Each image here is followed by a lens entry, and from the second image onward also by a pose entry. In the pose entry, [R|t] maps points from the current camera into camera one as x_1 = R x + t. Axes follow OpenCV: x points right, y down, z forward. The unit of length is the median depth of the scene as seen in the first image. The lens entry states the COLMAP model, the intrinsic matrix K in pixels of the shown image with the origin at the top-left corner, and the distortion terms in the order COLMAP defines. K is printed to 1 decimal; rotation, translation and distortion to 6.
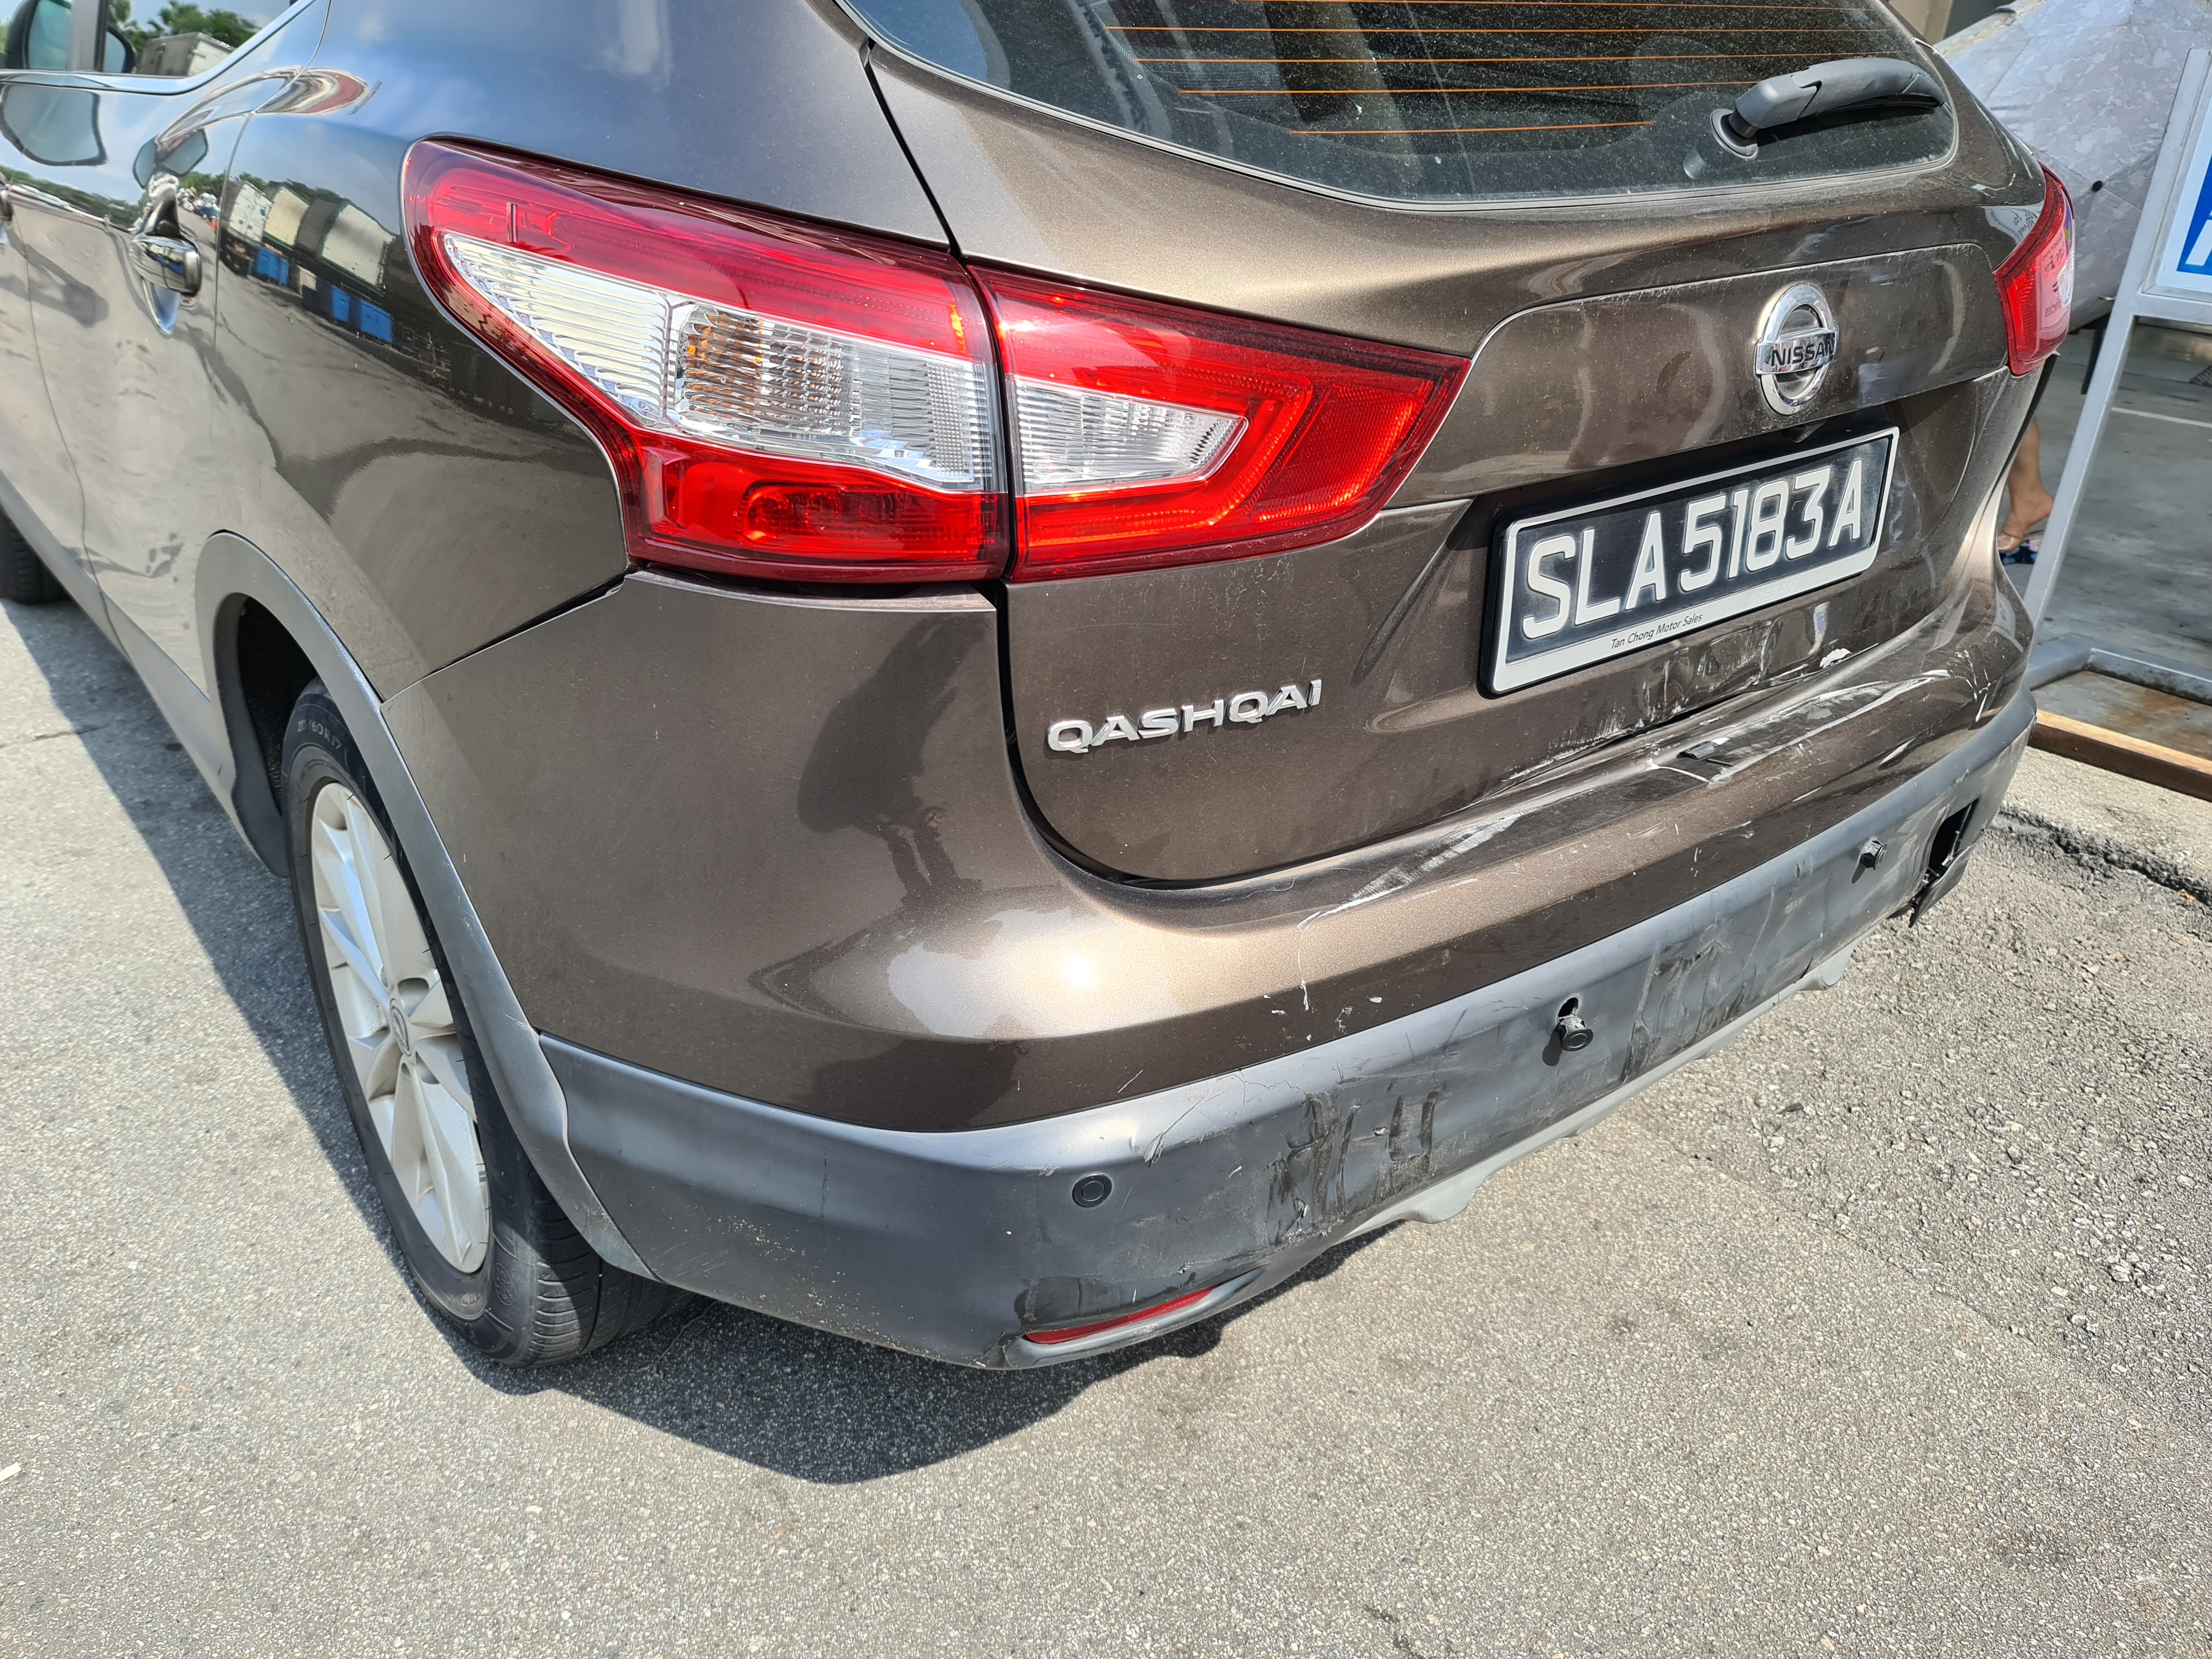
lens RADIAL K [[1641.2, 0, 1125.0], [0, 1641.2, 810.7], [0, 0, 1]] dist [0.073099, -0.072184]
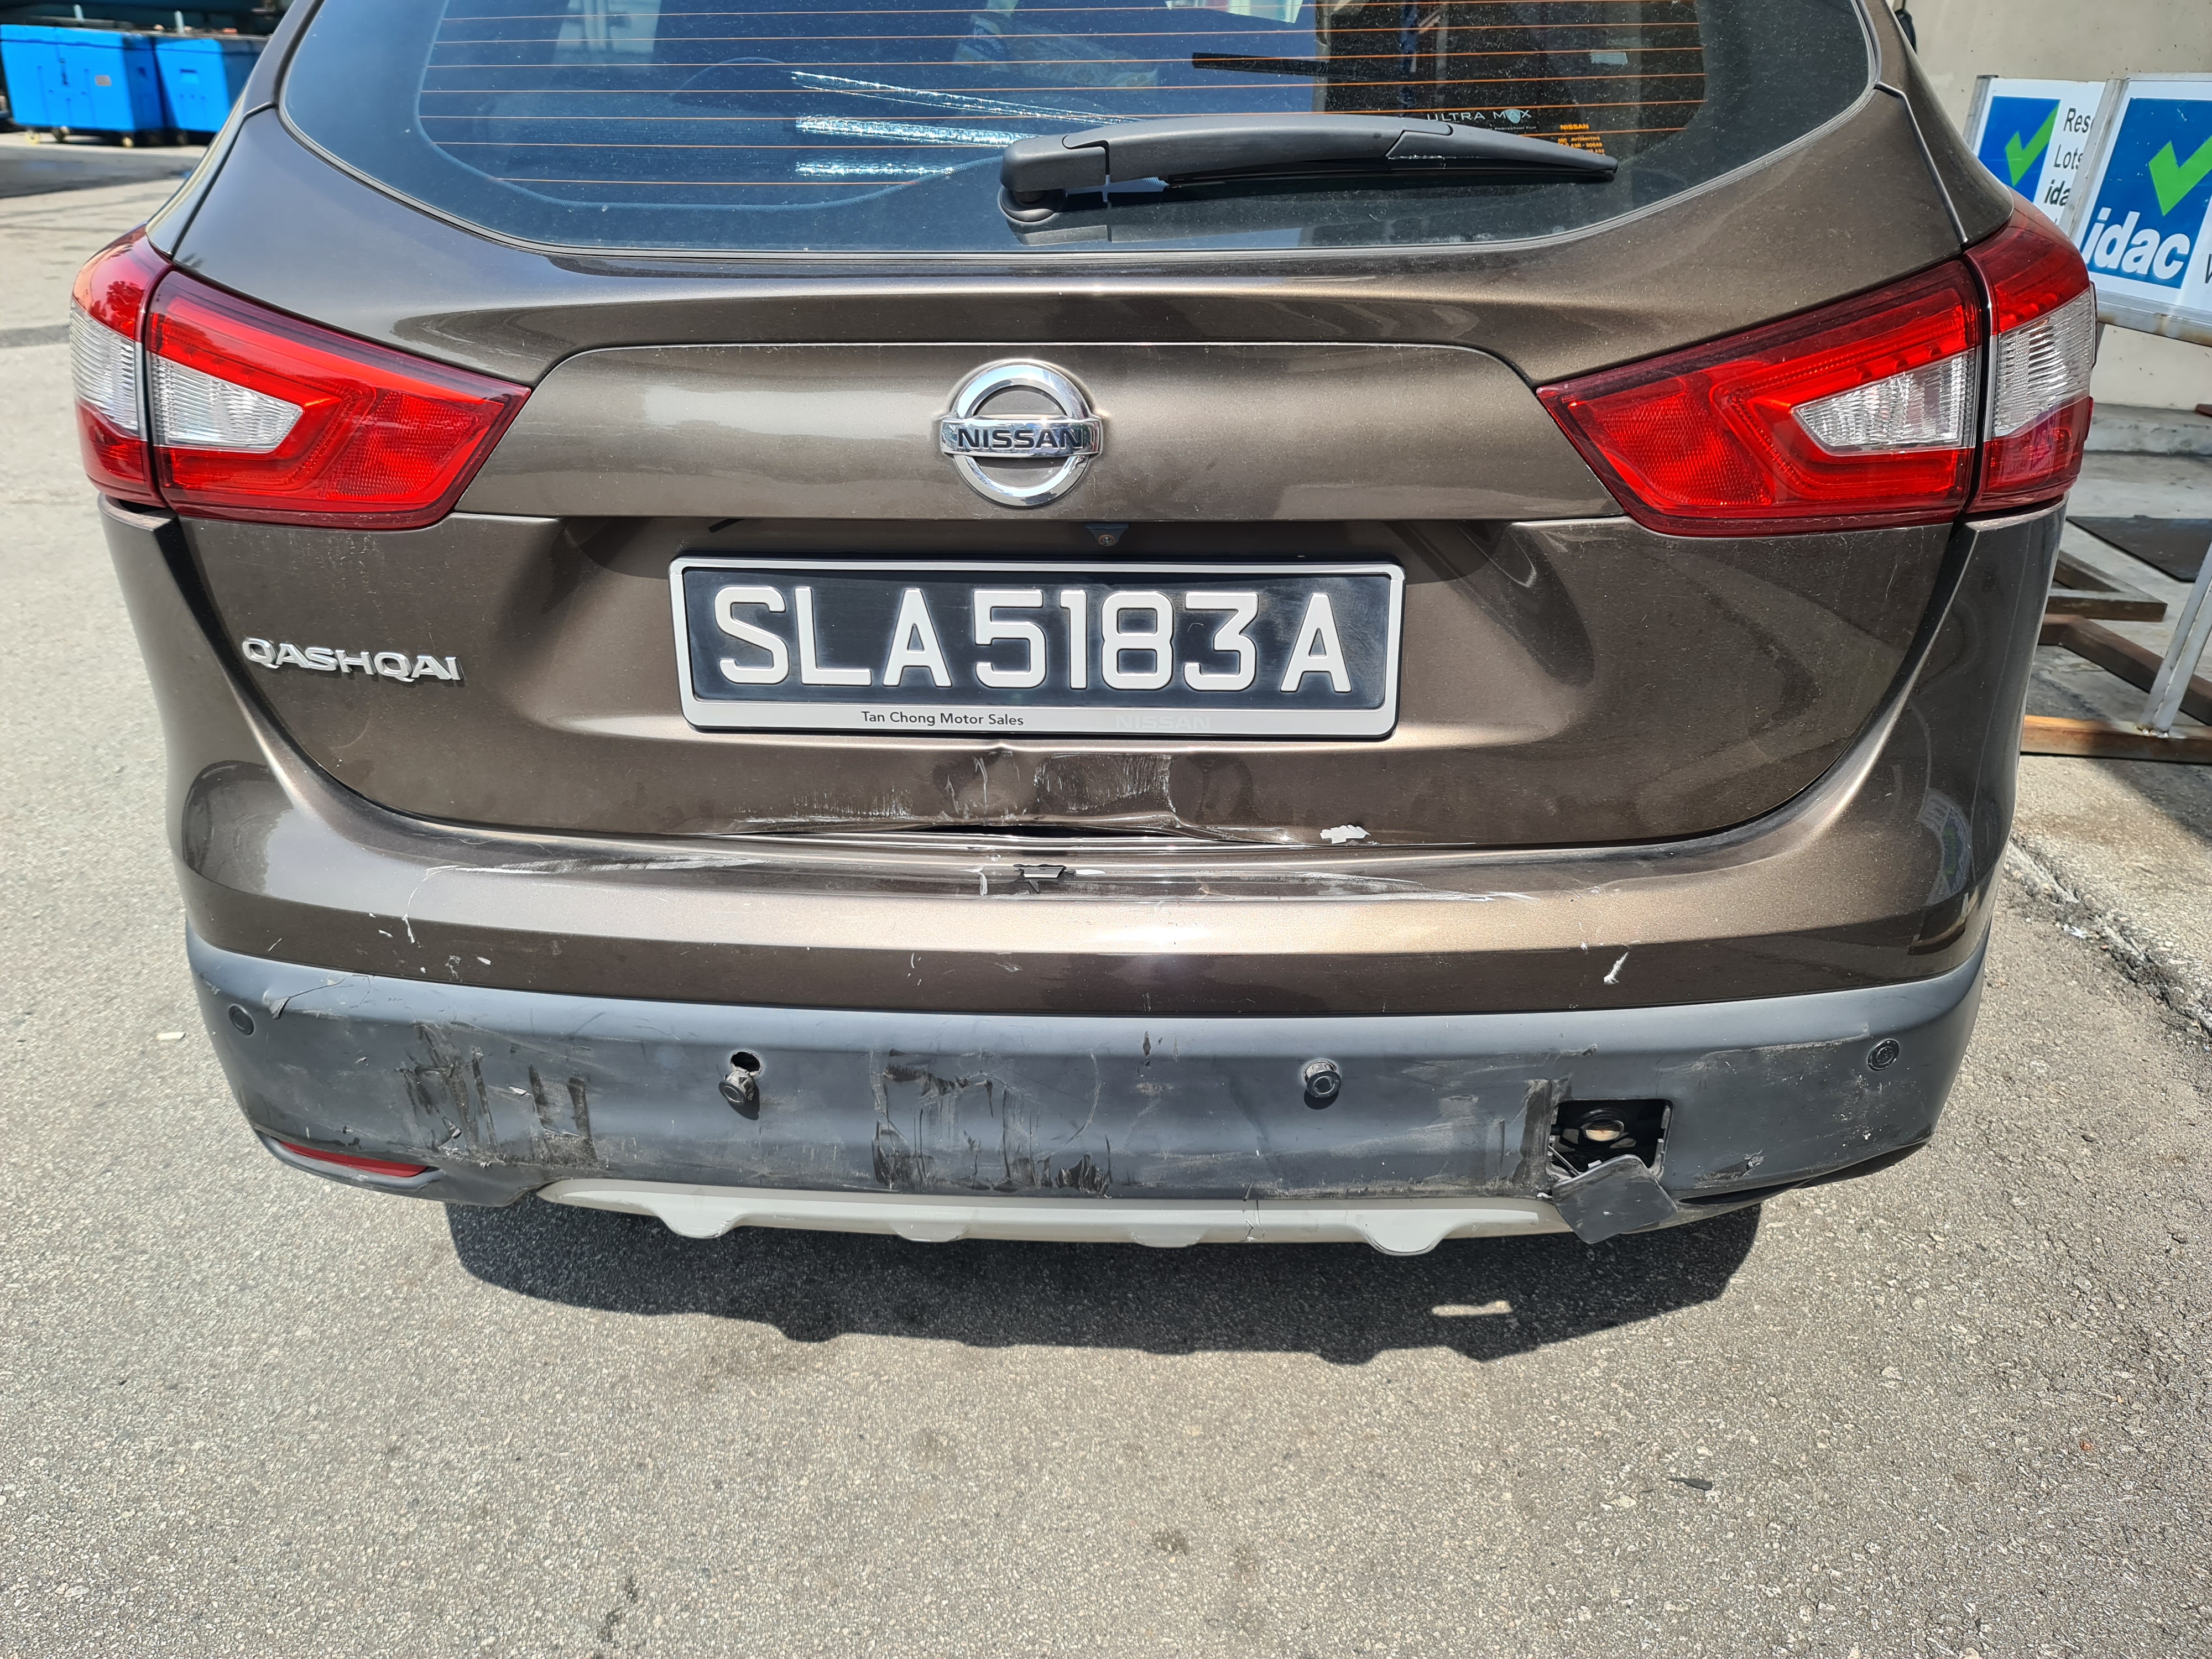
lens RADIAL K [[1641.2, 0, 1102.8], [0, 1641.2, 826.0], [0, 0, 1]] dist [0.073099, -0.072184]
pose [[0.737885, 0.247204, -0.628025, 0.993762], [-0.269500, 0.961026, 0.061636, -0.132545], [0.618785, 0.123773, 0.775748, 0.340952]]
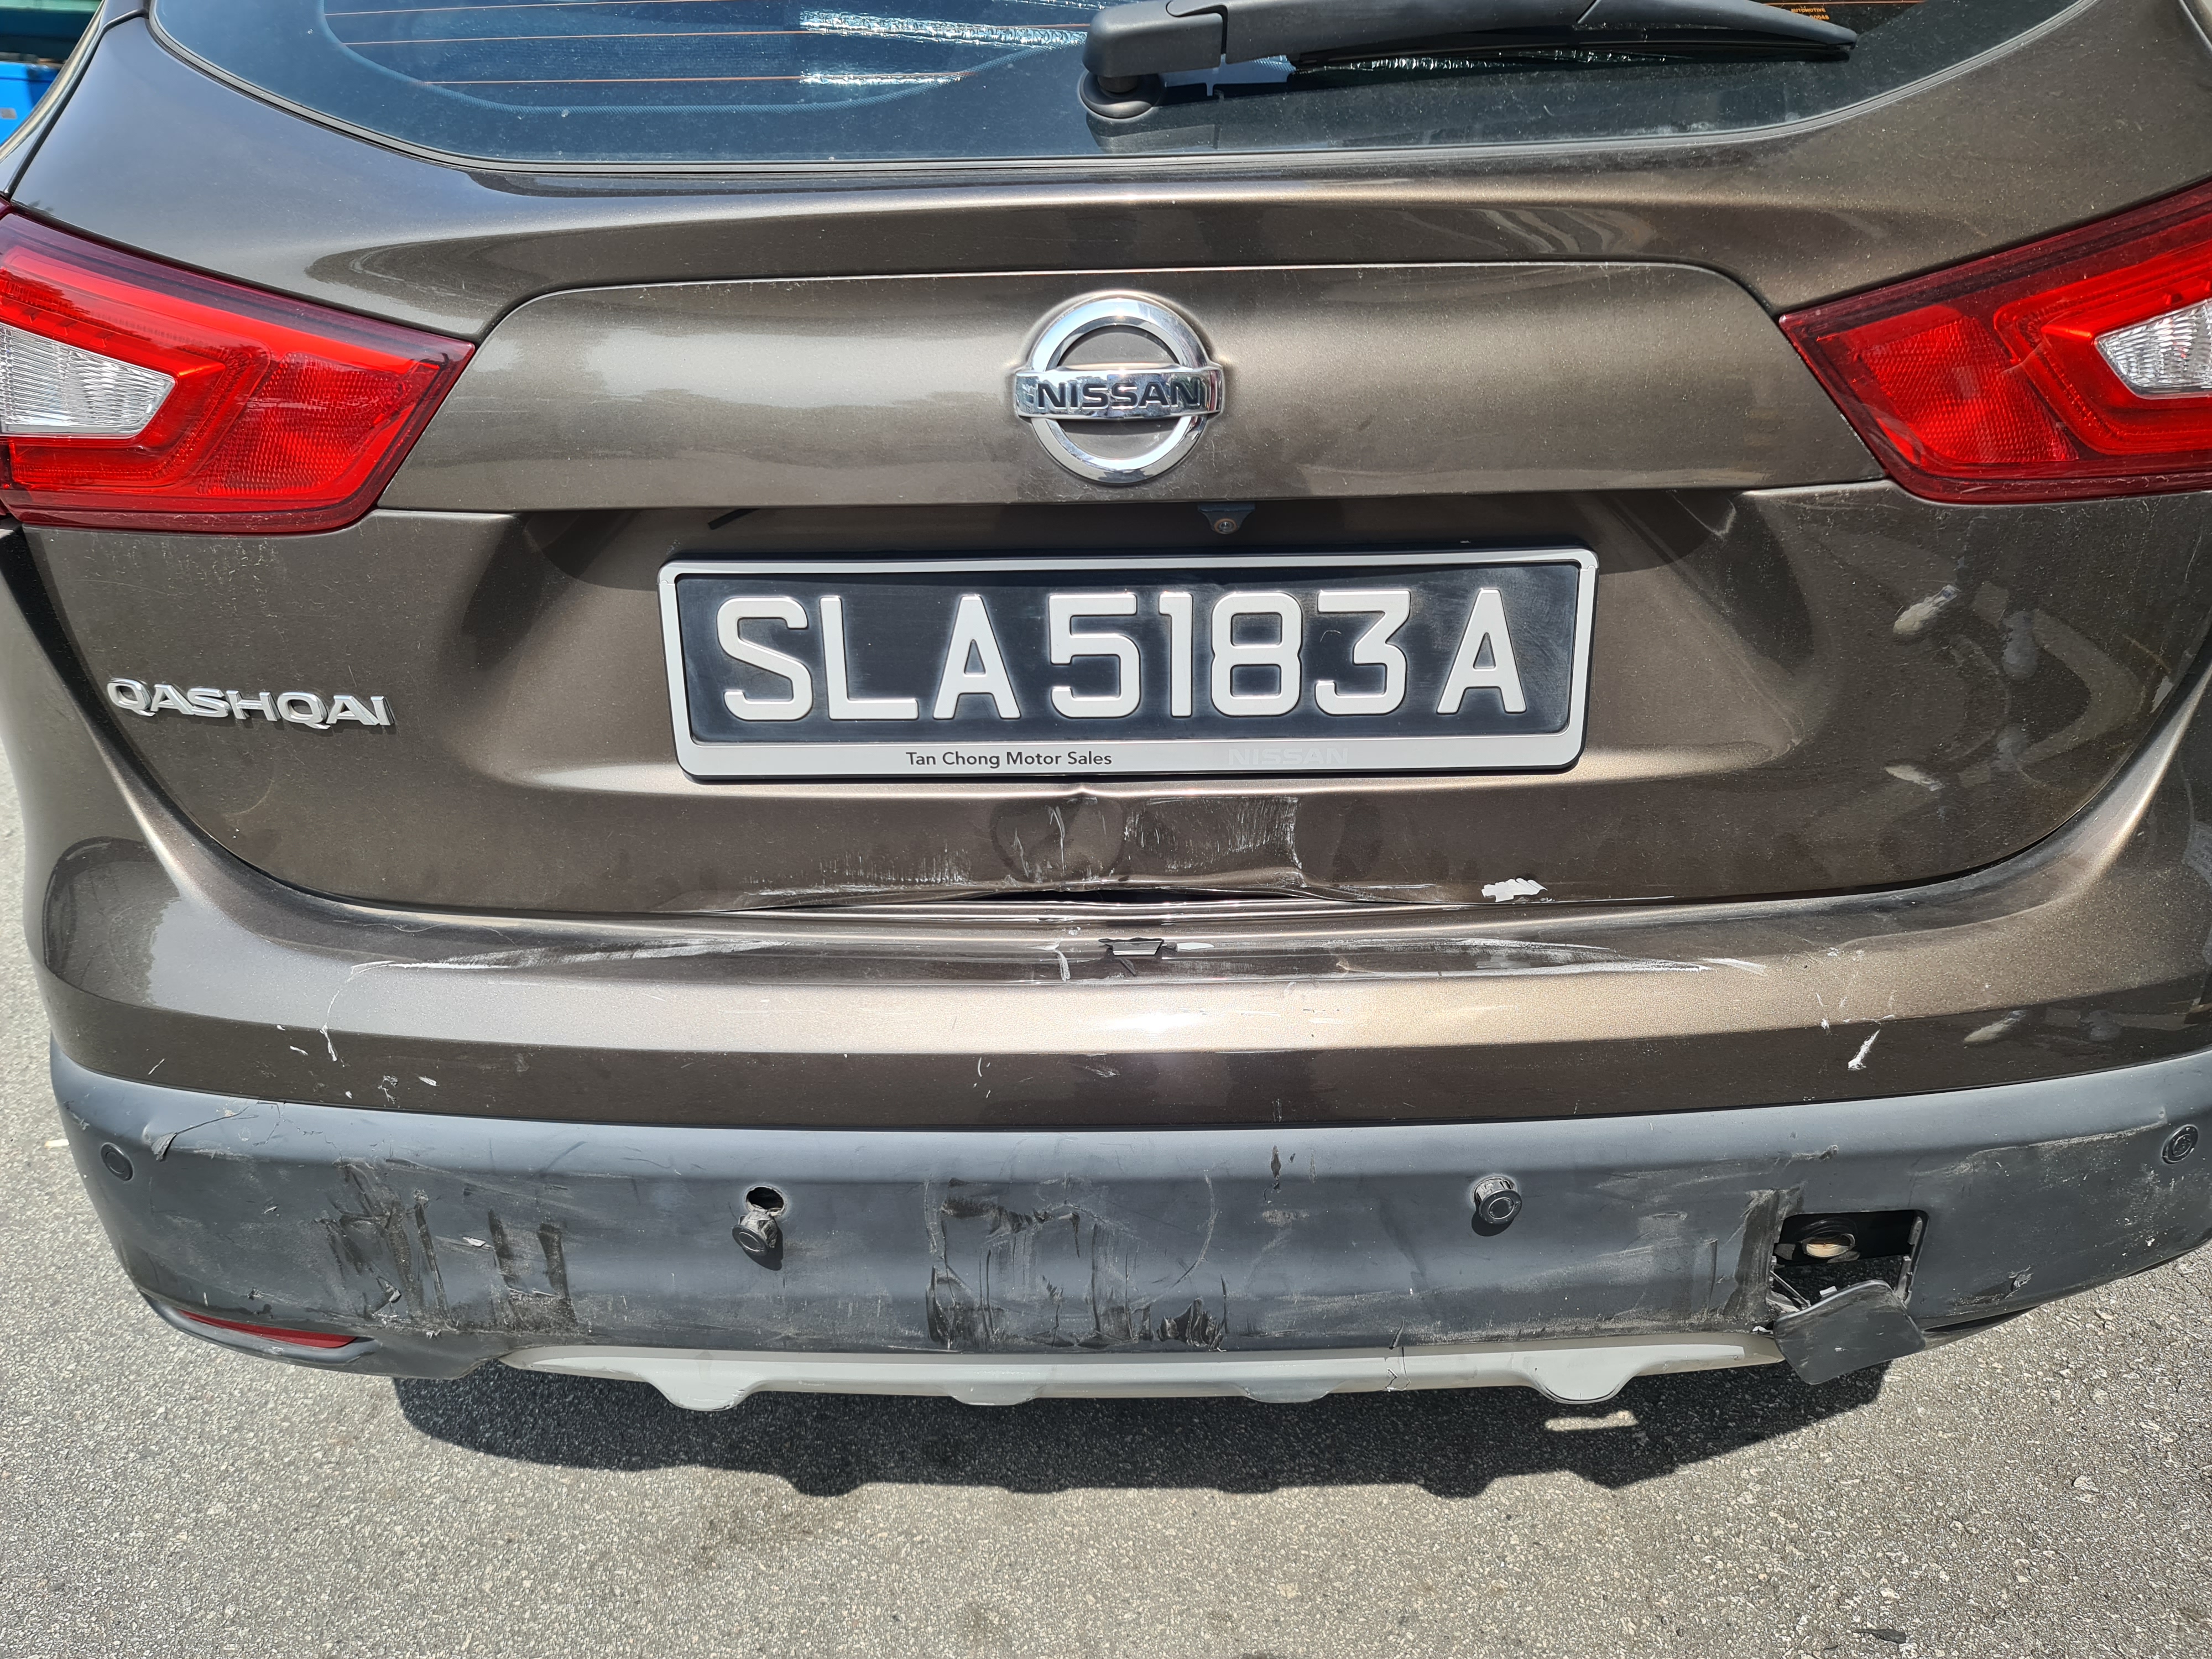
lens RADIAL K [[1641.2, 0, 1105.6], [0, 1641.2, 827.9], [0, 0, 1]] dist [0.073099, -0.072184]
pose [[0.765375, 0.217695, -0.605648, 0.811754], [-0.245209, 0.968713, 0.038318, -0.117879], [0.595041, 0.119183, 0.794809, 0.444324]]
